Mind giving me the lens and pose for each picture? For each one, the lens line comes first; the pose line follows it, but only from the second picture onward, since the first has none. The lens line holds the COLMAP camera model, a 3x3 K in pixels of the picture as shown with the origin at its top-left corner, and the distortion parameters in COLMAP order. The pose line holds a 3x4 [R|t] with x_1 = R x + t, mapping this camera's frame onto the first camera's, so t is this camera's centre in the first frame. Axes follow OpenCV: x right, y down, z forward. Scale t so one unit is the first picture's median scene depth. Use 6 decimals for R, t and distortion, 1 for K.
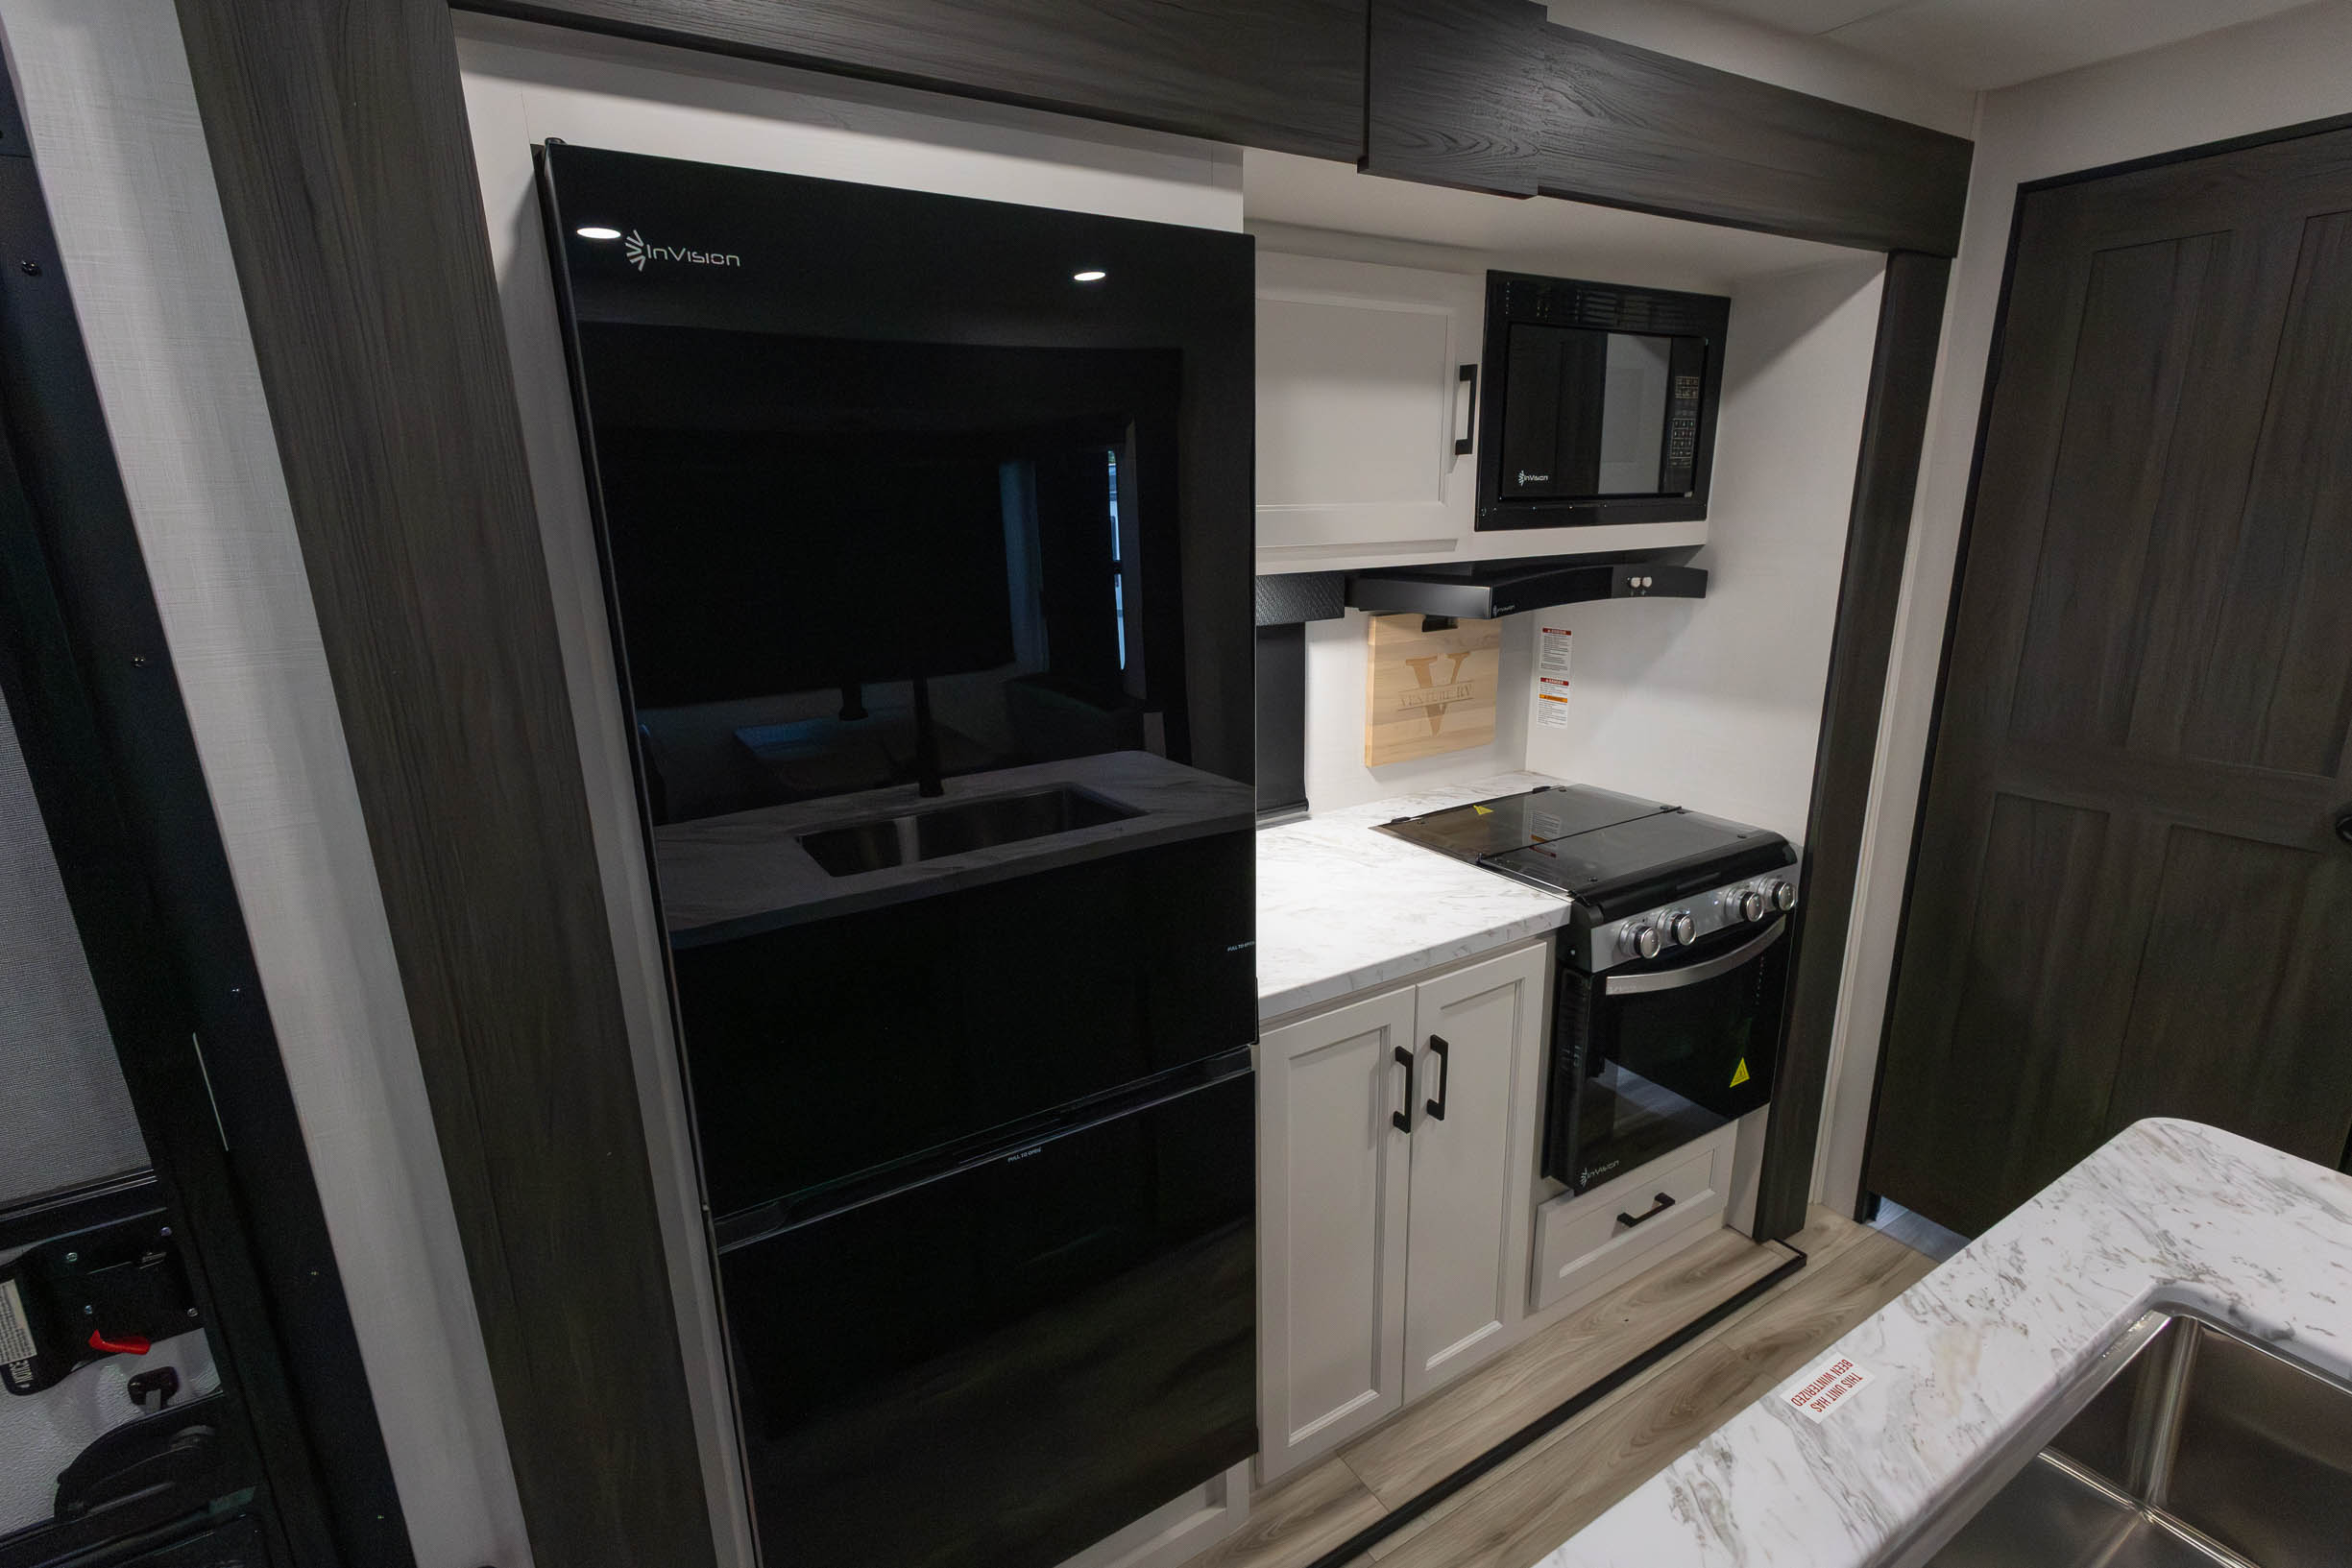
lens RADIAL K [[1068.7, 0, 1187.9], [0, 1068.7, 790.3], [0, 0, 1]] dist [0.009712, -0.004435]
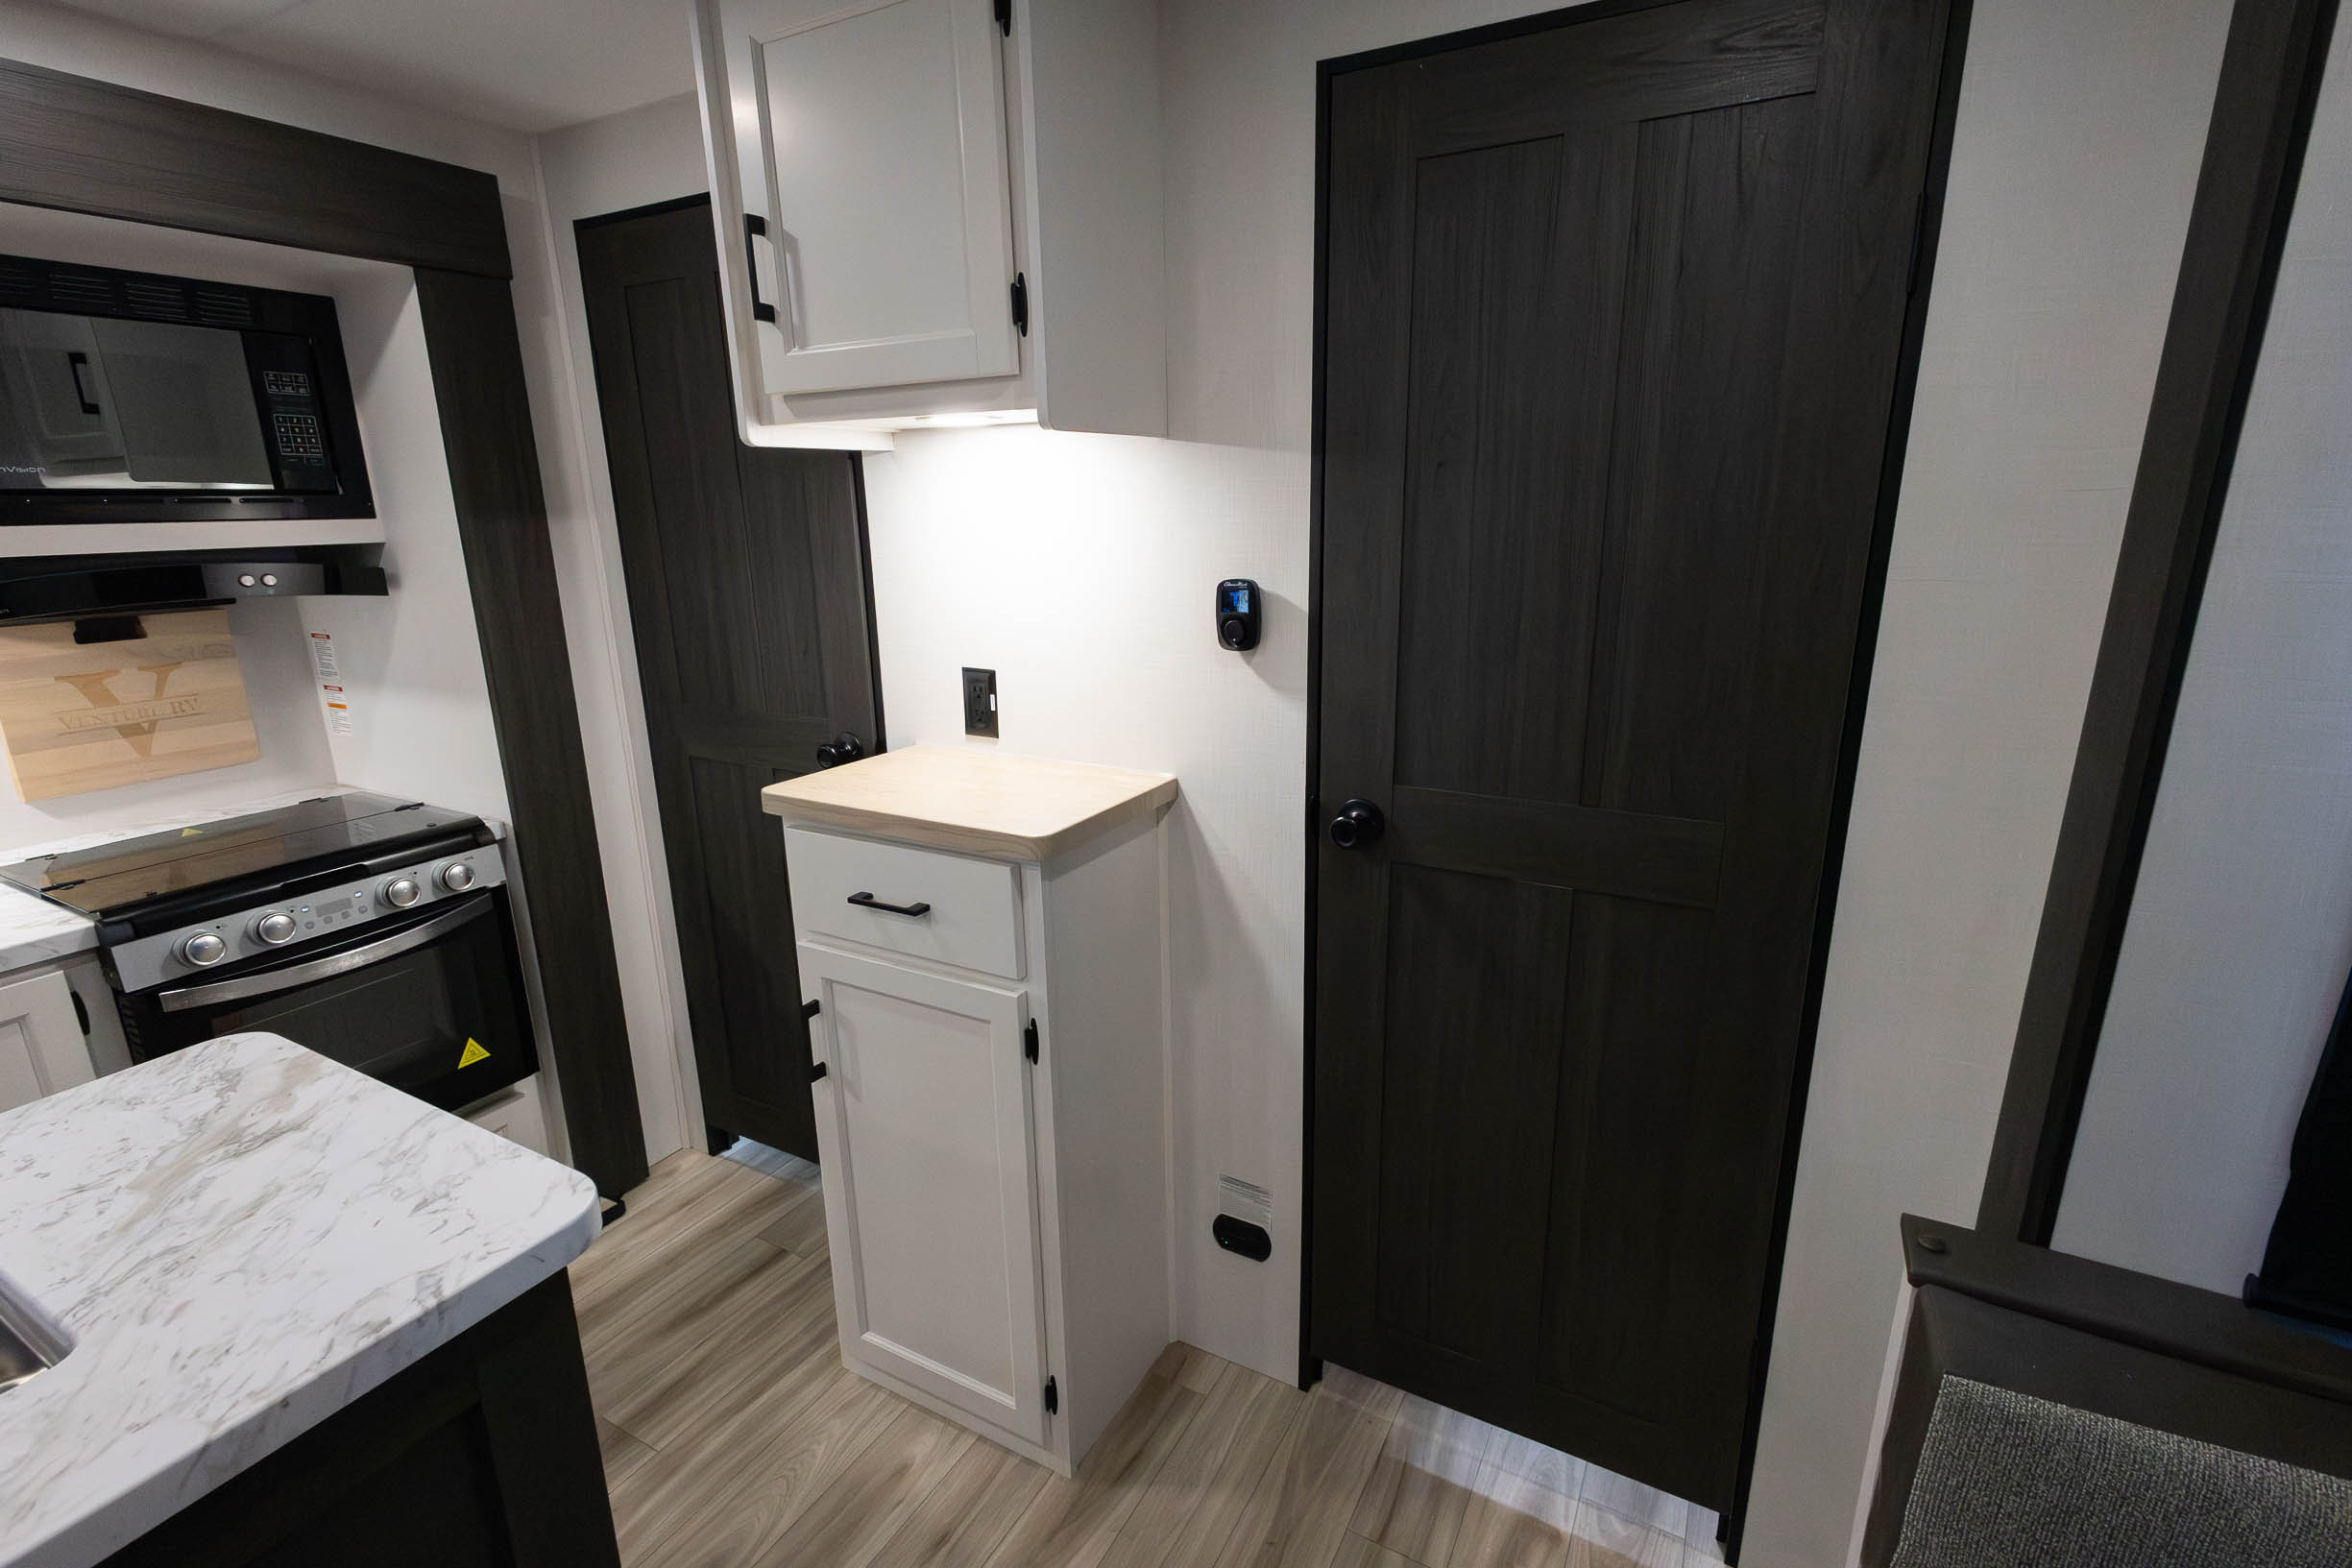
lens RADIAL K [[1068.7, 0, 1155.5], [0, 1068.7, 781.1], [0, 0, 1]] dist [0.009712, -0.004435]
pose [[0.868183, -0.119827, 0.481559, 0.658768], [0.129077, 0.991535, 0.014018, 0.080485], [-0.479163, 0.049988, 0.876301, -0.244446]]
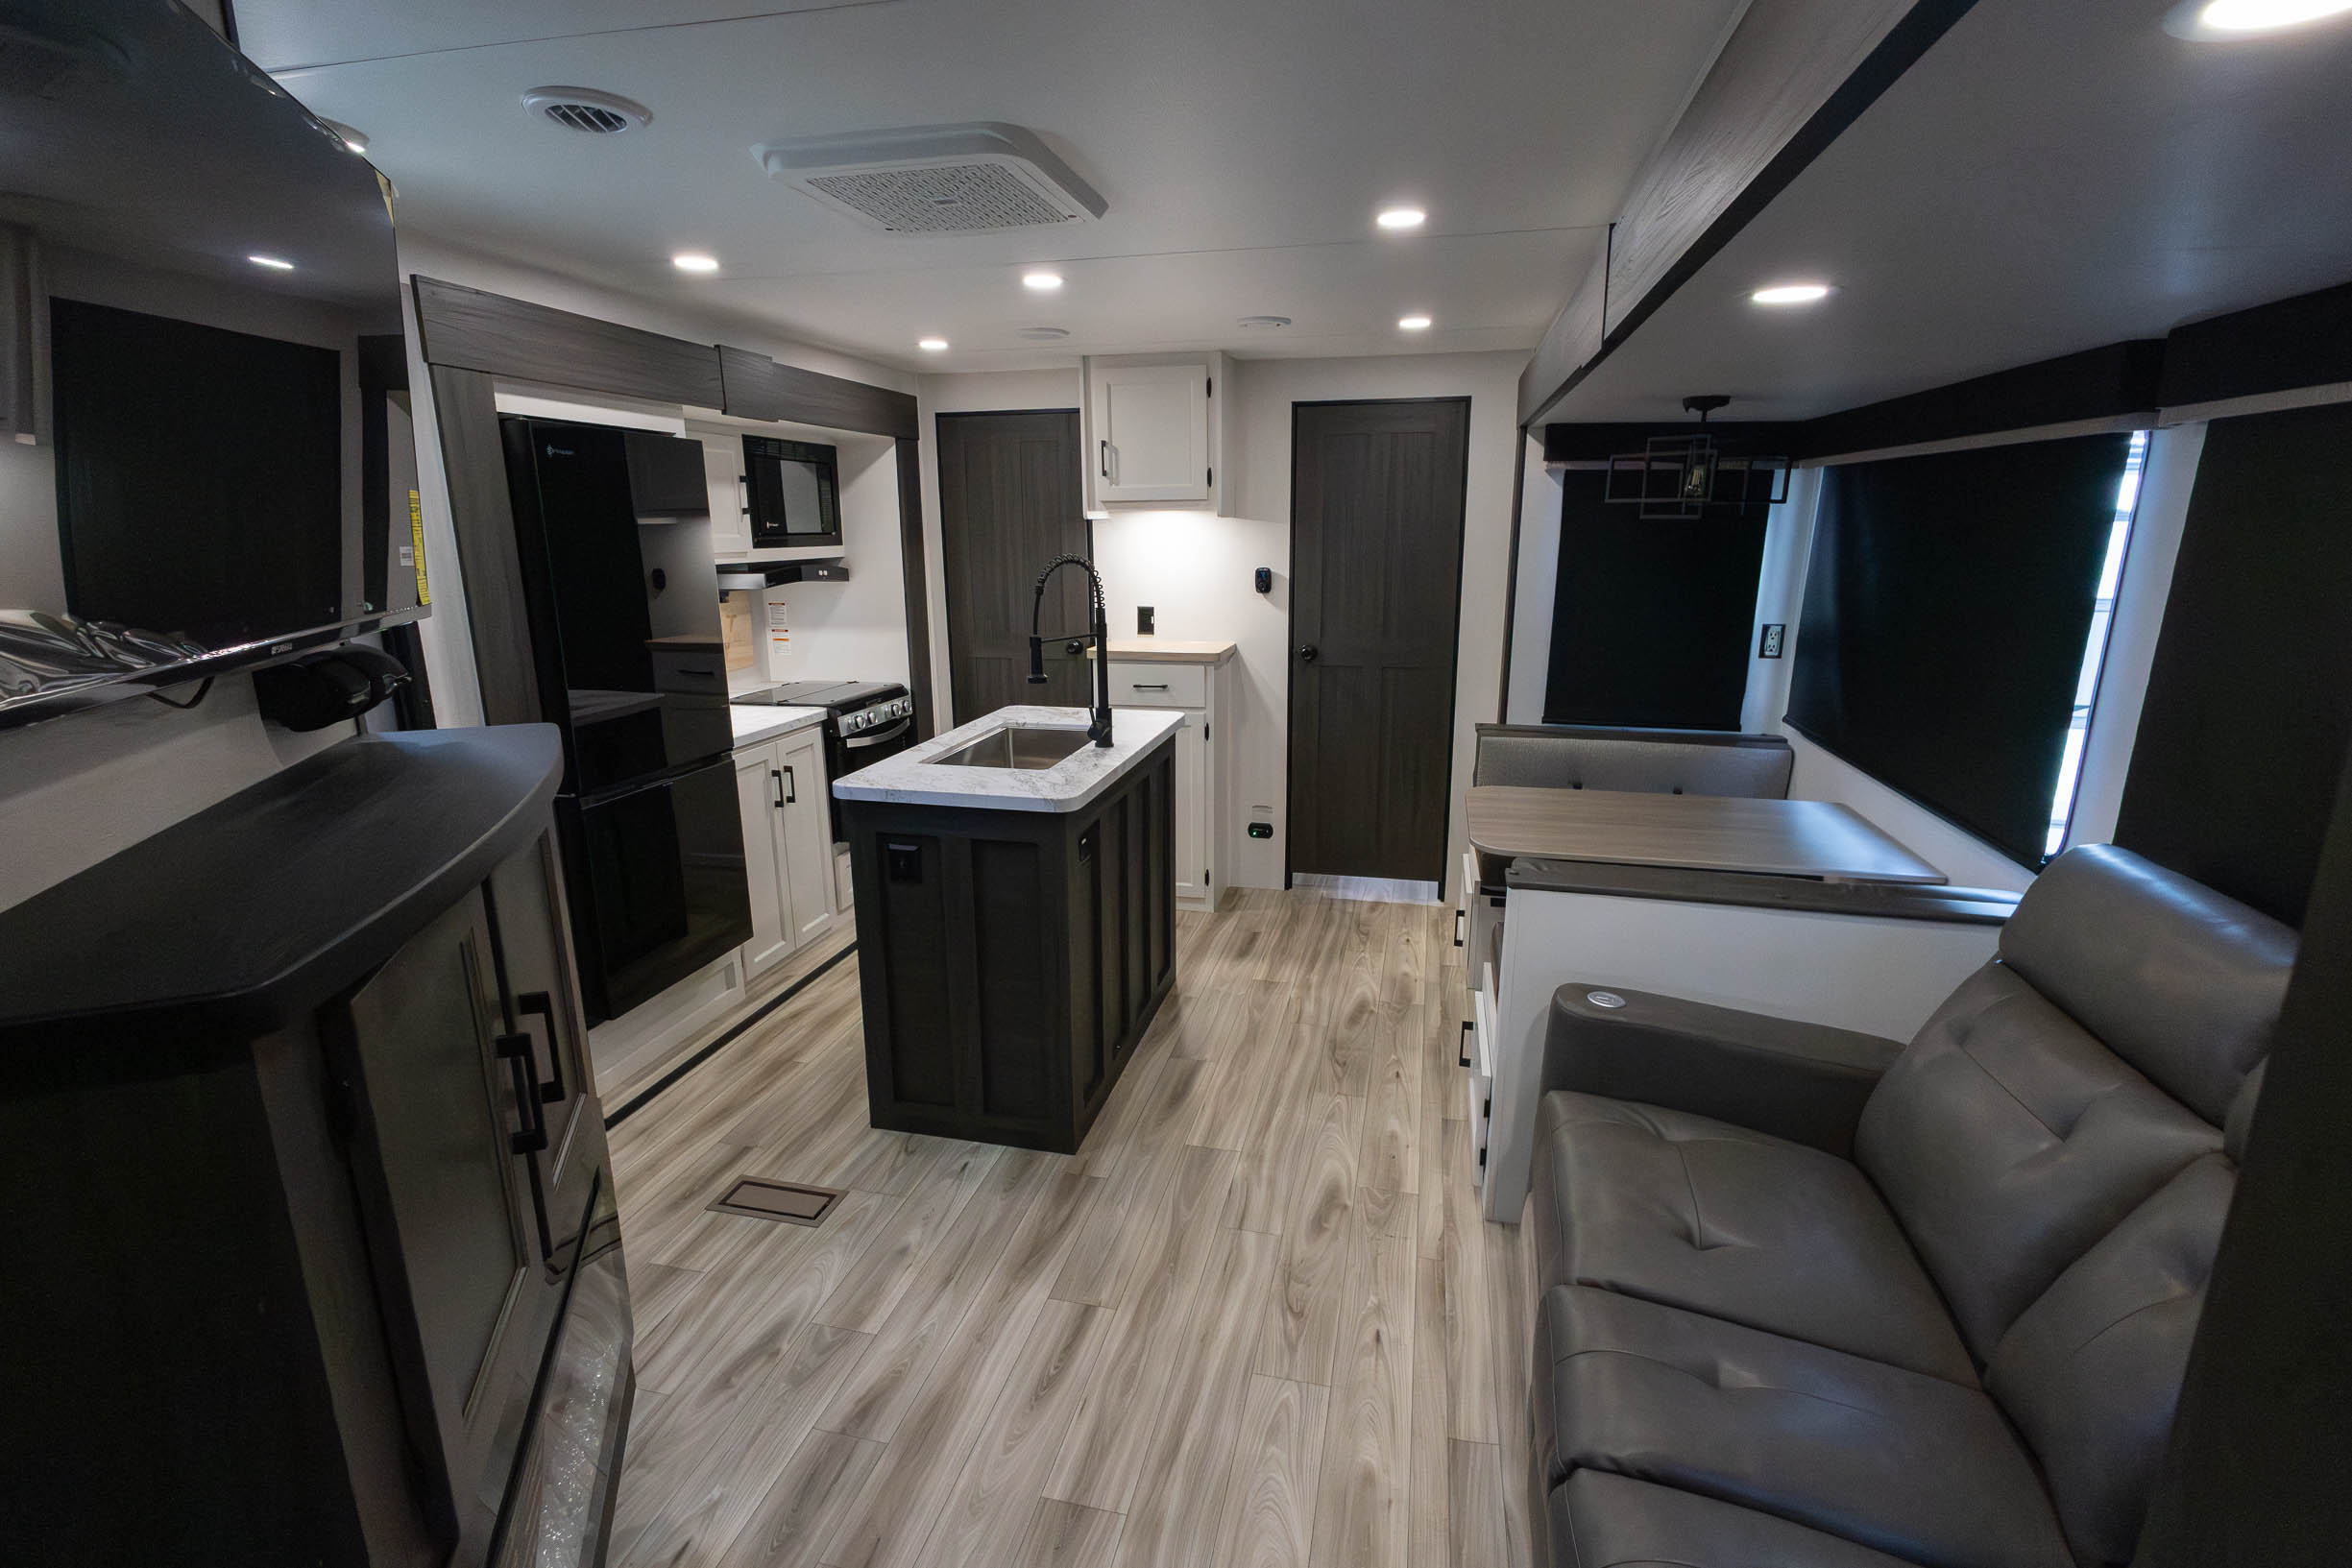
lens RADIAL K [[1068.7, 0, 1154.1], [0, 1068.7, 780.2], [0, 0, 1]] dist [0.009712, -0.004435]
pose [[0.714859, -0.147647, 0.683503, -0.662997], [0.178496, 0.983603, 0.025789, 0.292309], [-0.676103, 0.103567, 0.729492, -1.026953]]
